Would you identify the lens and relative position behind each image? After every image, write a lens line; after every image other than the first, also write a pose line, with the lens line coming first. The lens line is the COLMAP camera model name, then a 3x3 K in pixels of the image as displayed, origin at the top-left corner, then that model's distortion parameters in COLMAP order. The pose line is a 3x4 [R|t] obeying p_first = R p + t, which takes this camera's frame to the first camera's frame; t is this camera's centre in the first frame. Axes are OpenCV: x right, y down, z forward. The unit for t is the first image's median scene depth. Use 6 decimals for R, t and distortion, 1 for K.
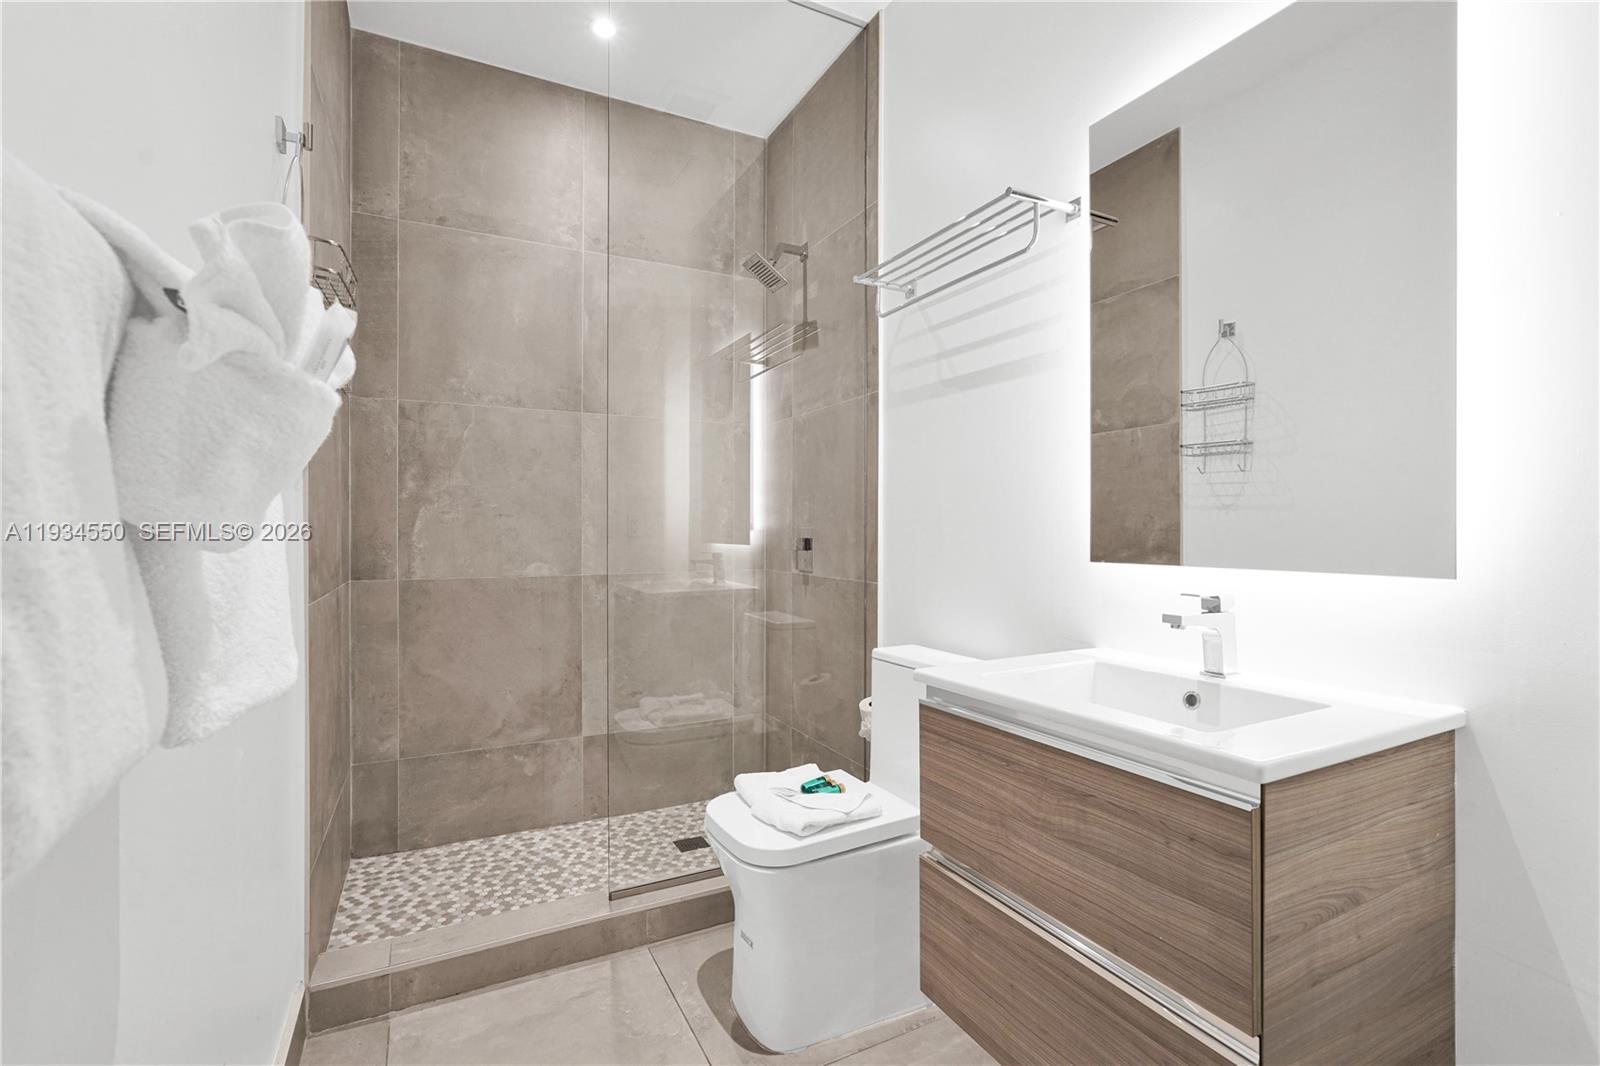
lens RADIAL K [[726.3, 0, 800.7], [0, 726.3, 537.2], [0, 0, 1]] dist [-0.017420, 0.007498]
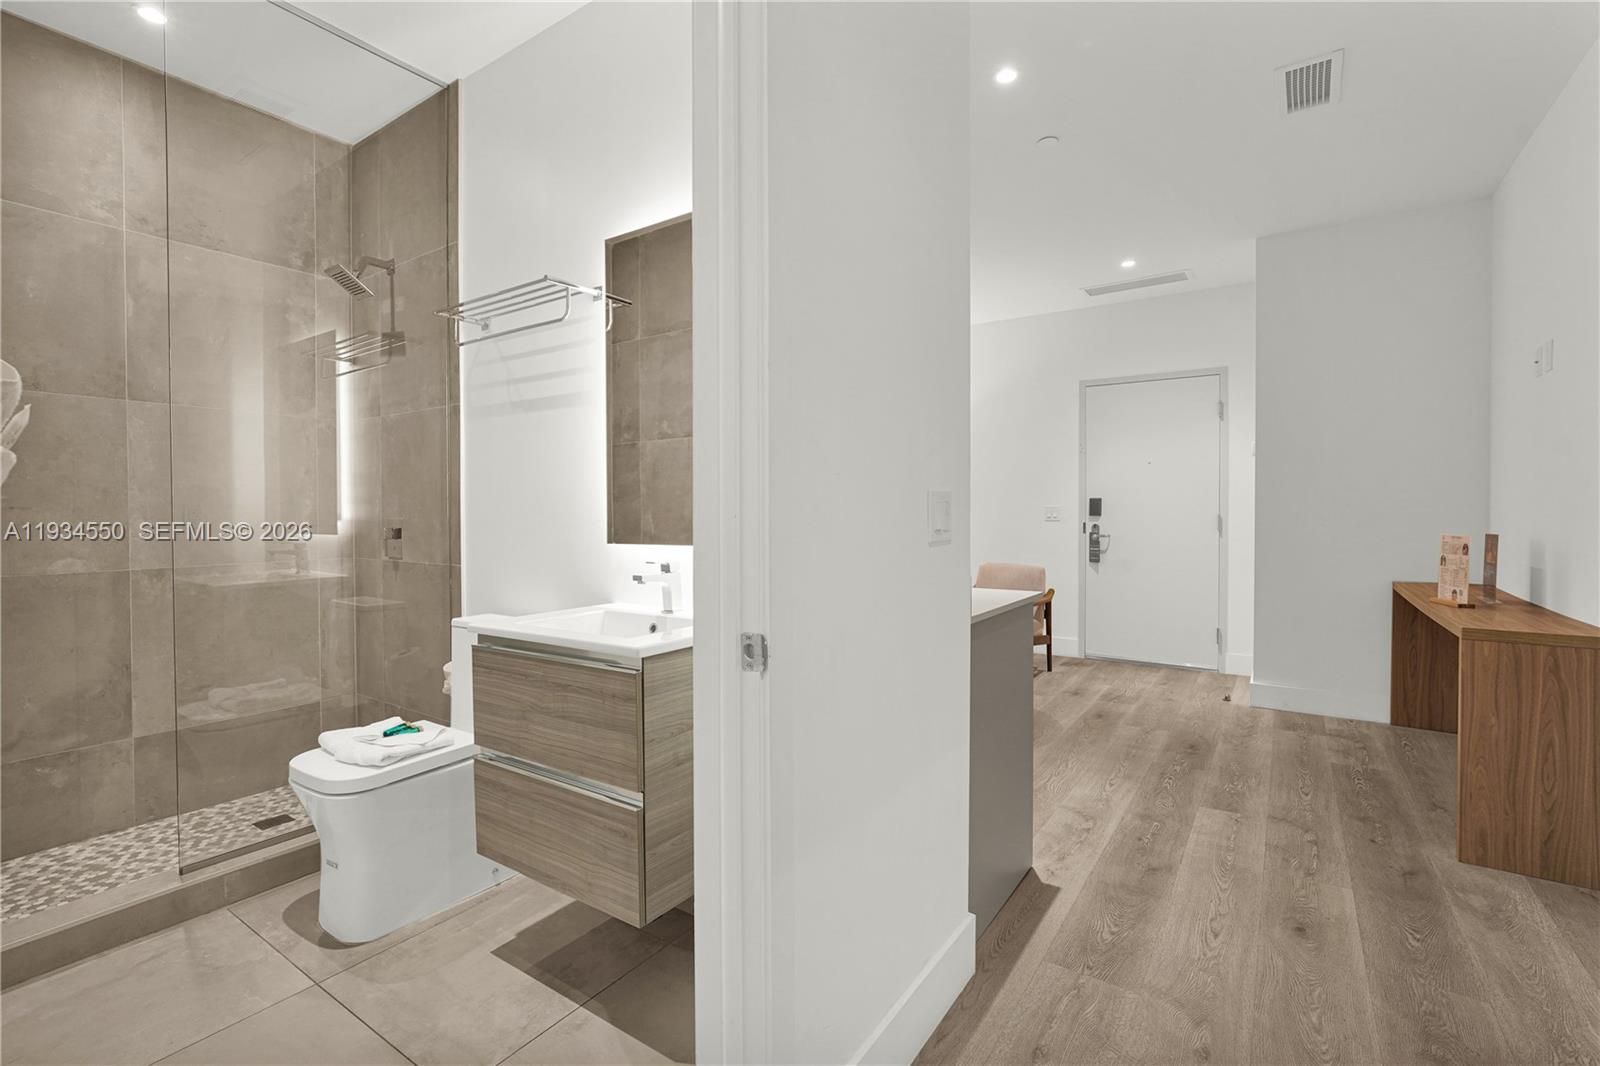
lens RADIAL K [[723.2, 0, 797.0], [0, 723.2, 522.9], [0, 0, 1]] dist [-0.014194, 0.008433]
pose [[0.883559, -0.012471, 0.468154, 0.036635], [0.010487, 0.999922, 0.006844, -0.008009], [-0.468203, -0.001138, 0.883620, -0.276136]]
